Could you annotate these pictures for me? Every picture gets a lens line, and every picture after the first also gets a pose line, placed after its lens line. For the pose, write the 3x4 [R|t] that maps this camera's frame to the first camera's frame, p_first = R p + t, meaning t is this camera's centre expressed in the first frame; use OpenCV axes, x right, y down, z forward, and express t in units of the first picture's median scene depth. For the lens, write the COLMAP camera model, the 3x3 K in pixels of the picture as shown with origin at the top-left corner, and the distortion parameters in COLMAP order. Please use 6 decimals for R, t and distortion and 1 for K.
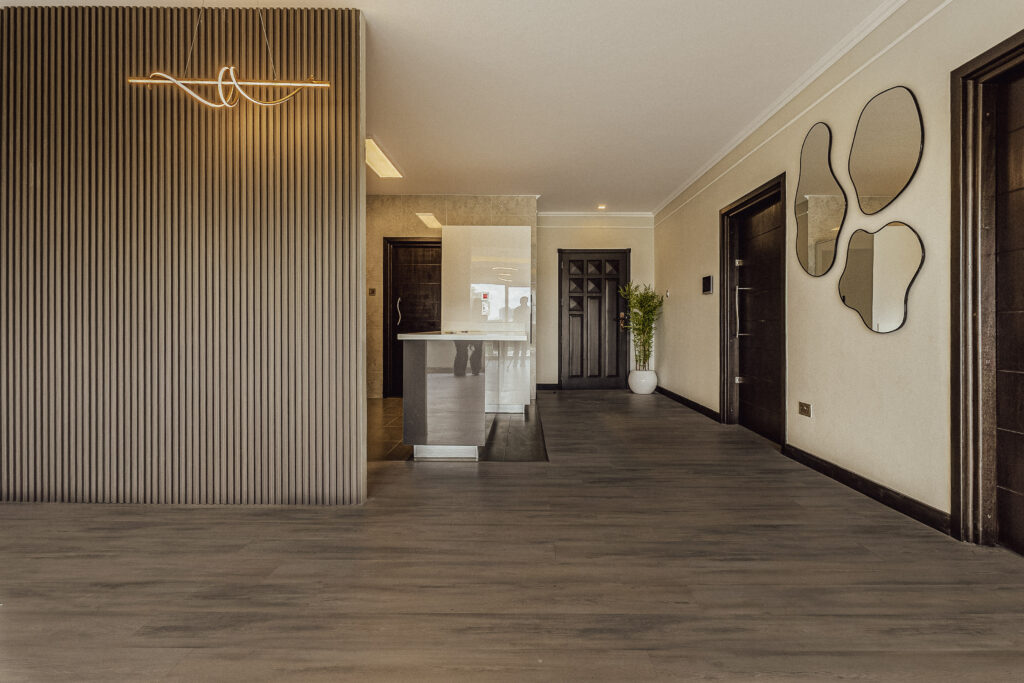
lens RADIAL K [[489.9, 0, 517.0], [0, 489.9, 327.3], [0, 0, 1]] dist [-0.002133, -0.000090]
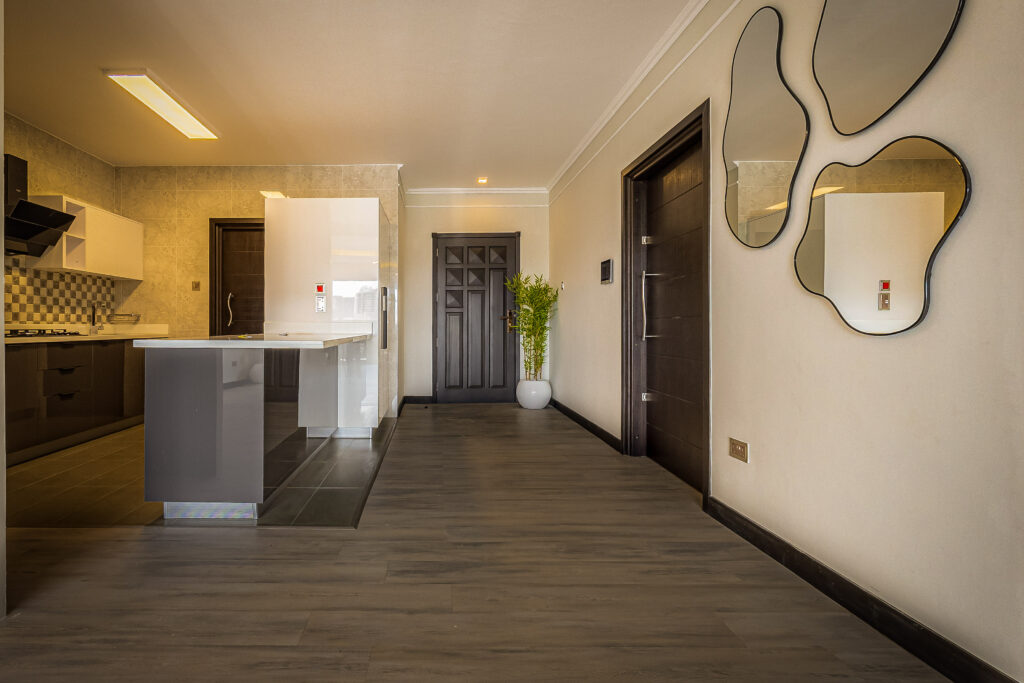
lens RADIAL K [[503.2, 0, 425.2], [0, 503.2, 334.3], [0, 0, 1]] dist [0.000816, -0.000352]
pose [[0.999878, -0.007215, -0.013882, 0.093950], [0.007391, 0.999892, 0.012666, -0.000330], [0.013789, -0.012767, 0.999823, 0.169099]]
